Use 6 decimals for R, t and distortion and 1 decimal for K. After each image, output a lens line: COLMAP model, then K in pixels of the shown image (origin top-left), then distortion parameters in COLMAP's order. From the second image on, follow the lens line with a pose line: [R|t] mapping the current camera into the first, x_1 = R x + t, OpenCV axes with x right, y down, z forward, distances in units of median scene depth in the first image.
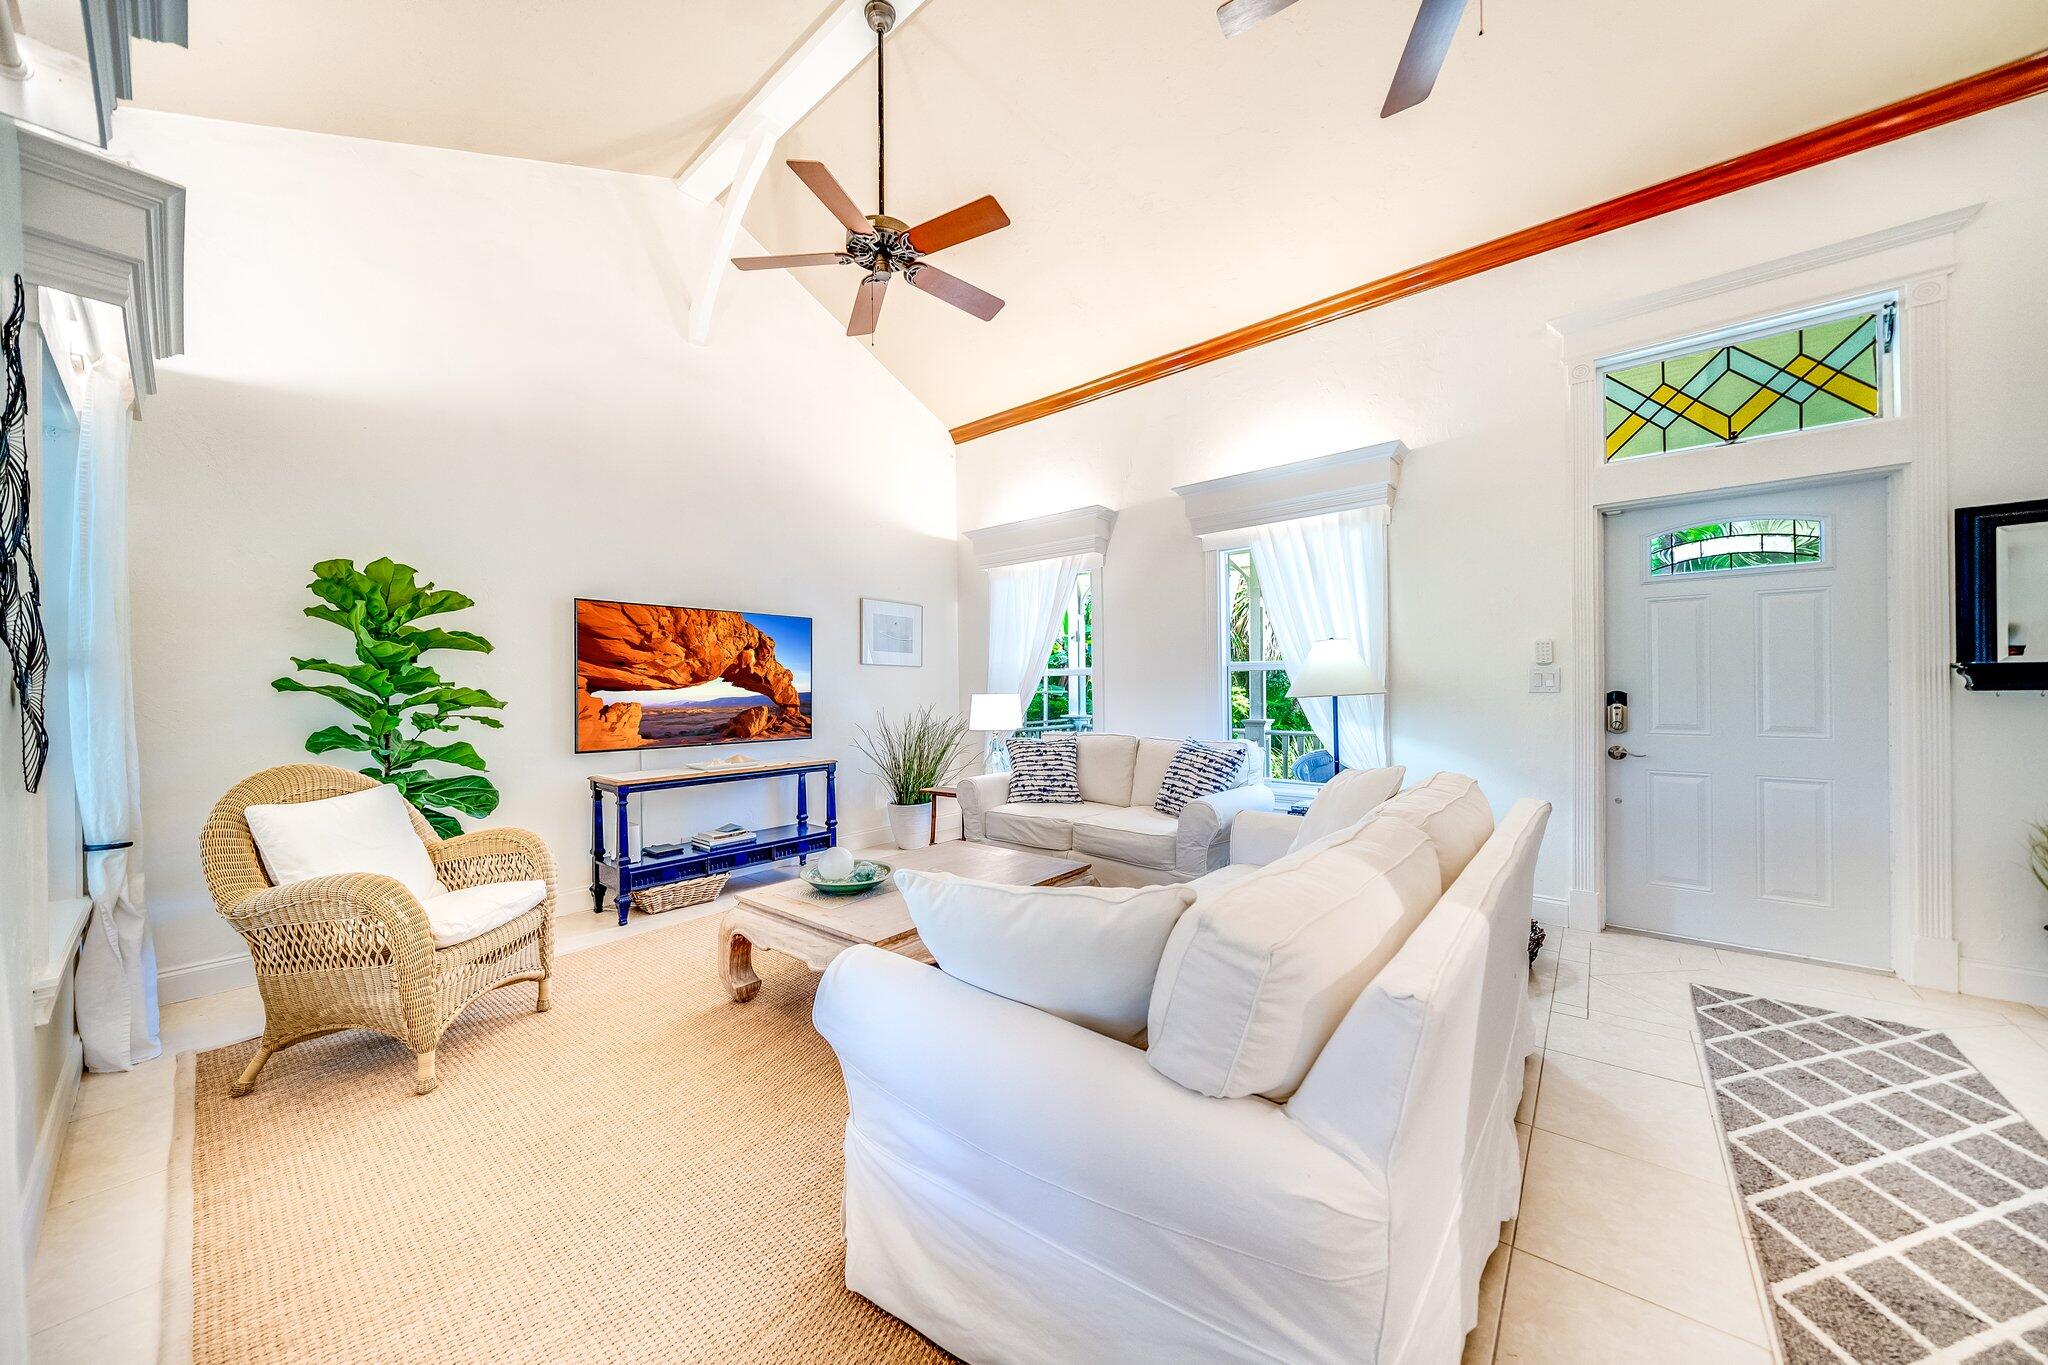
lens RADIAL K [[698.3, 0, 1006.1], [0, 698.3, 684.1], [0, 0, 1]] dist [0.003322, -0.001205]
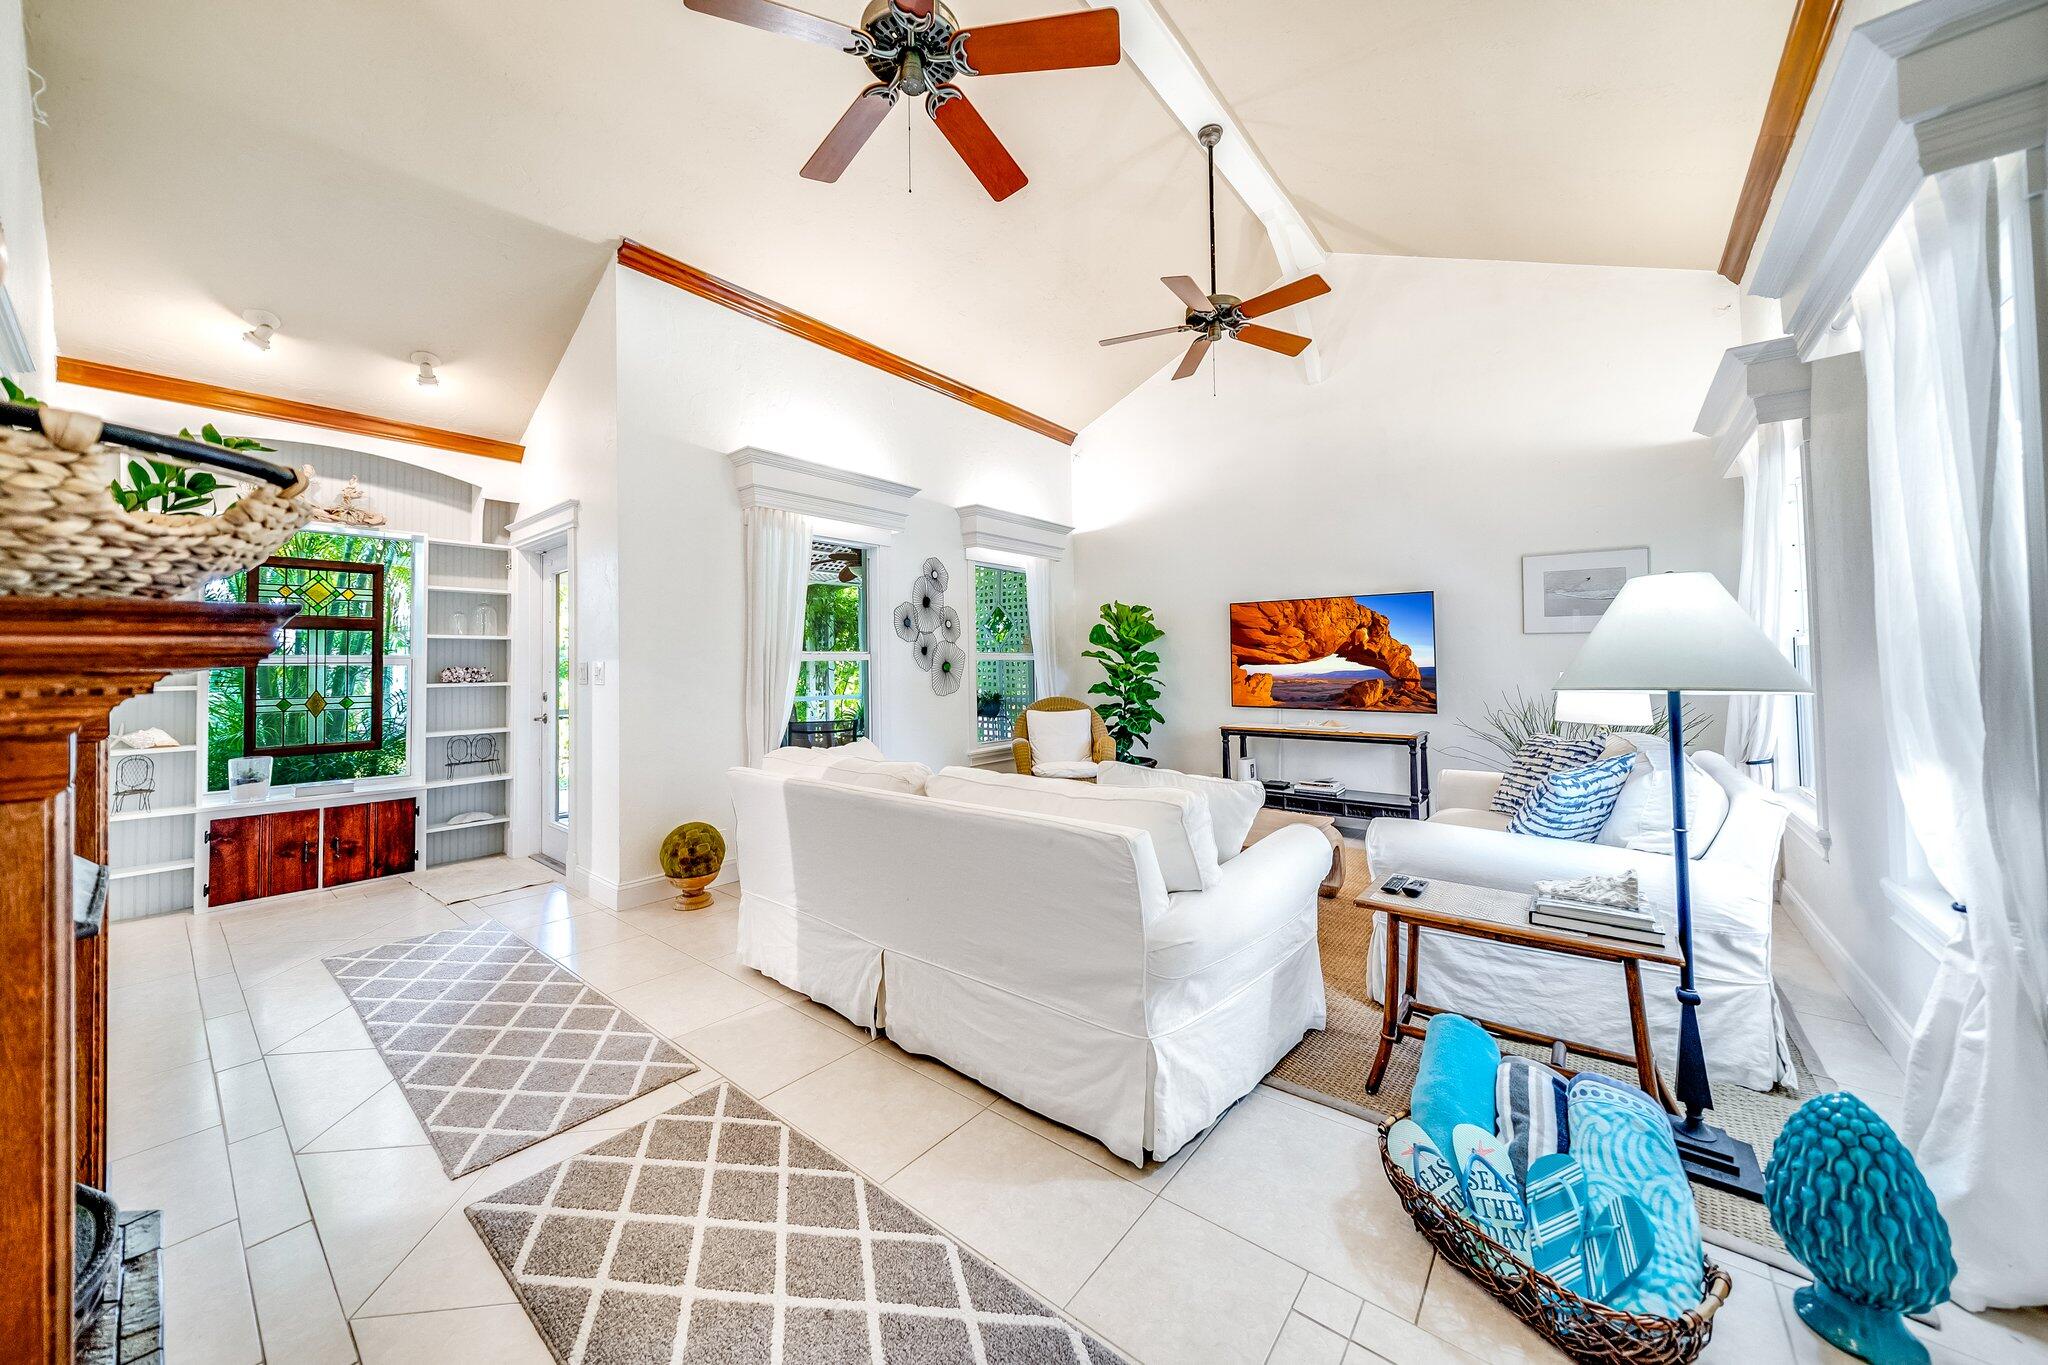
lens RADIAL K [[698.3, 0, 1030.4], [0, 698.3, 644.8], [0, 0, 1]] dist [0.003322, -0.001205]
pose [[0.045001, -0.018011, -0.998825, 0.771691], [0.015196, 0.999734, -0.017342, -0.012178], [0.998871, -0.014398, 0.045263, 0.442306]]
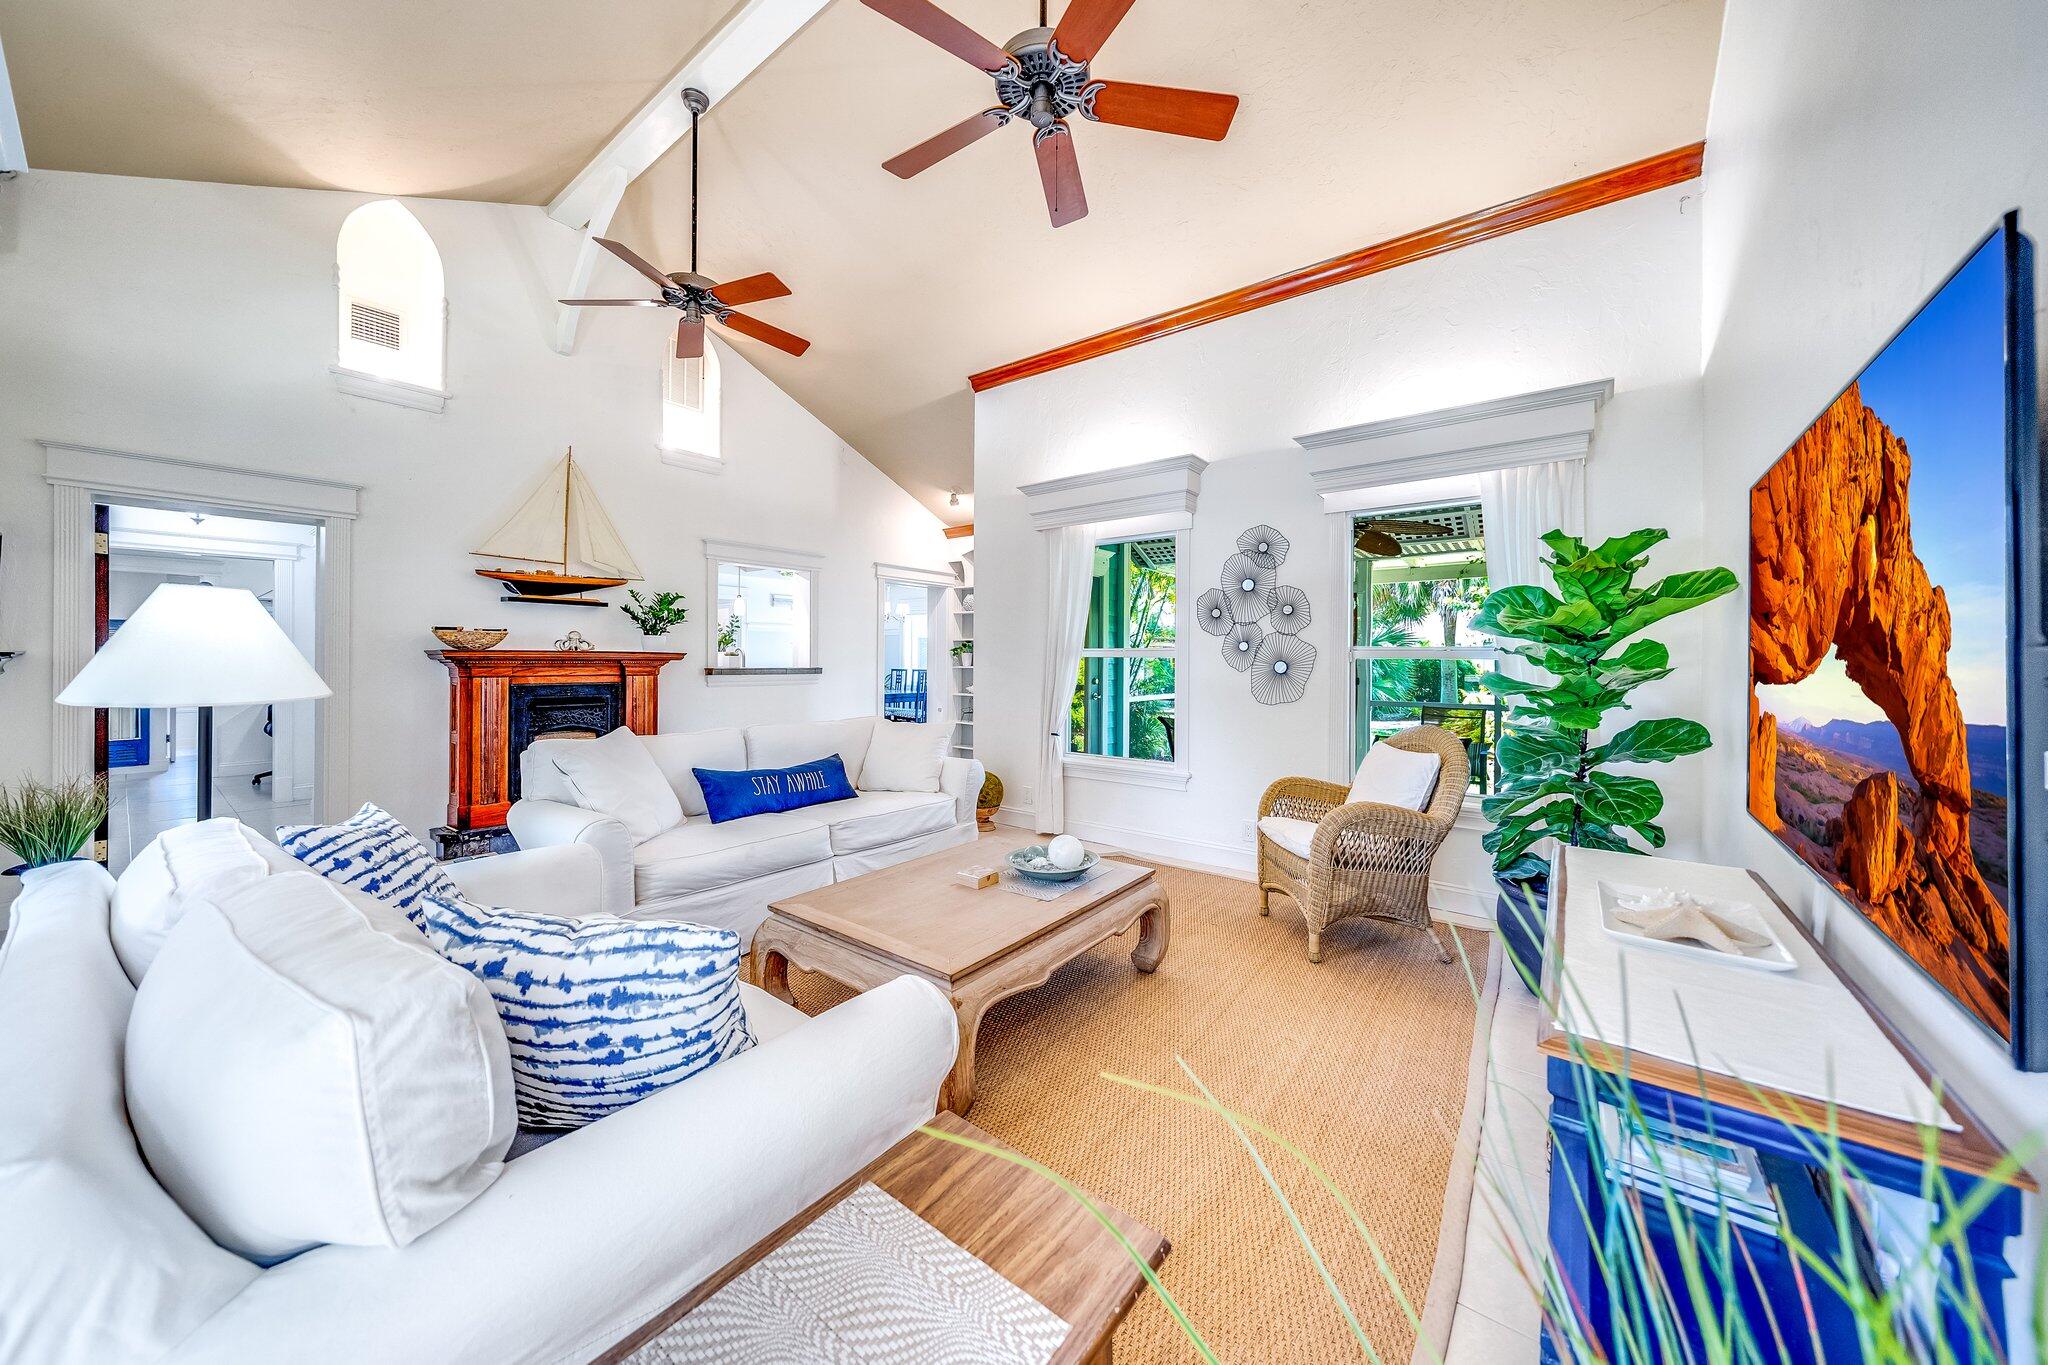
lens RADIAL K [[698.3, 0, 1006.2], [0, 698.3, 657.5], [0, 0, 1]] dist [0.003322, -0.001205]
pose [[-0.998525, 0.004445, -0.054105, -0.063200], [0.004579, 0.999987, -0.002348, -0.008962], [0.054094, -0.002593, -0.998533, 1.260602]]
